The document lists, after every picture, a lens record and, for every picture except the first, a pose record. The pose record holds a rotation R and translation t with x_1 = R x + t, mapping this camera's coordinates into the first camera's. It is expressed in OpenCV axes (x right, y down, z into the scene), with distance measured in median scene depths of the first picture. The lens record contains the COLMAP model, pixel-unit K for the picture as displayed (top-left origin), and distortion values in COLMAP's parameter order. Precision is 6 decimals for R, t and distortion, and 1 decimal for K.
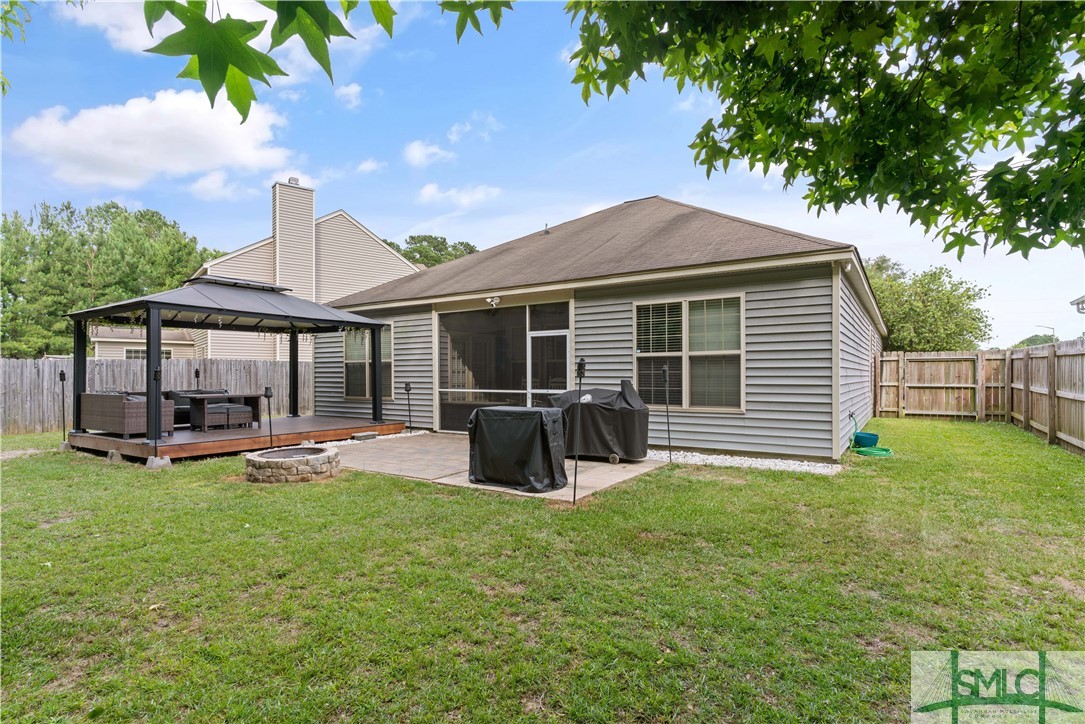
lens RADIAL K [[544.3, 0, 519.1], [0, 544.3, 381.8], [0, 0, 1]] dist [-0.009925, -0.000348]
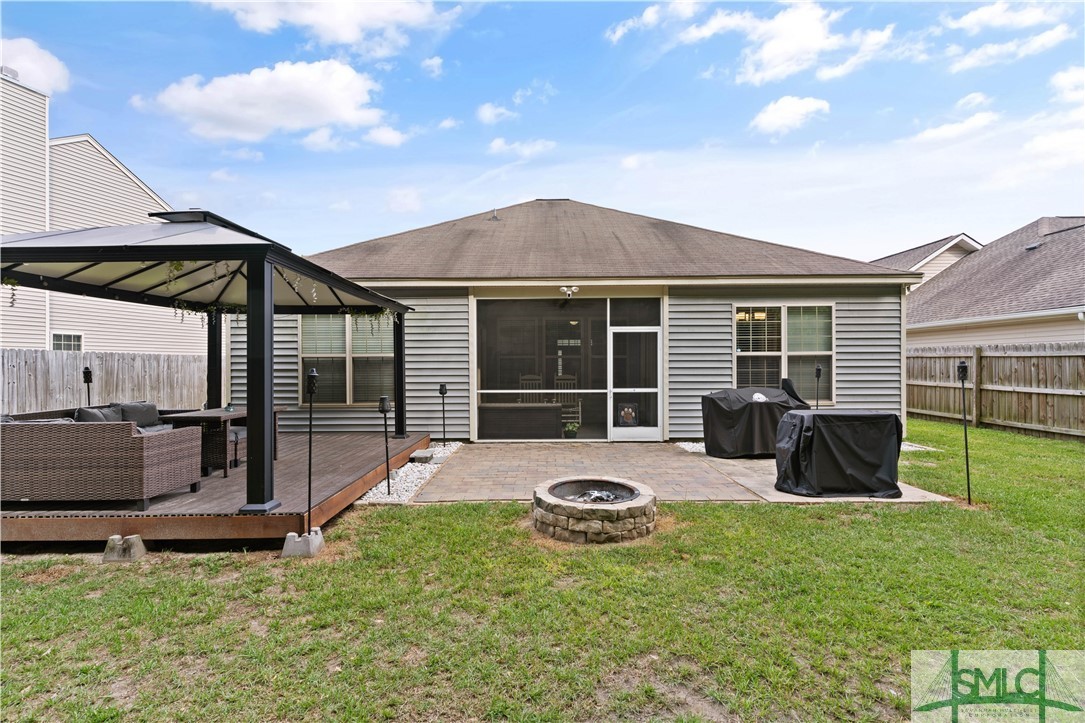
lens RADIAL K [[522.7, 0, 542.2], [0, 522.7, 361.7], [0, 0, 1]] dist [0.016936, -0.002374]
pose [[0.834433, 0.002509, 0.551103, -0.598805], [0.009516, 0.999775, -0.018959, -0.016897], [-0.551027, 0.021064, 0.834222, 0.330715]]
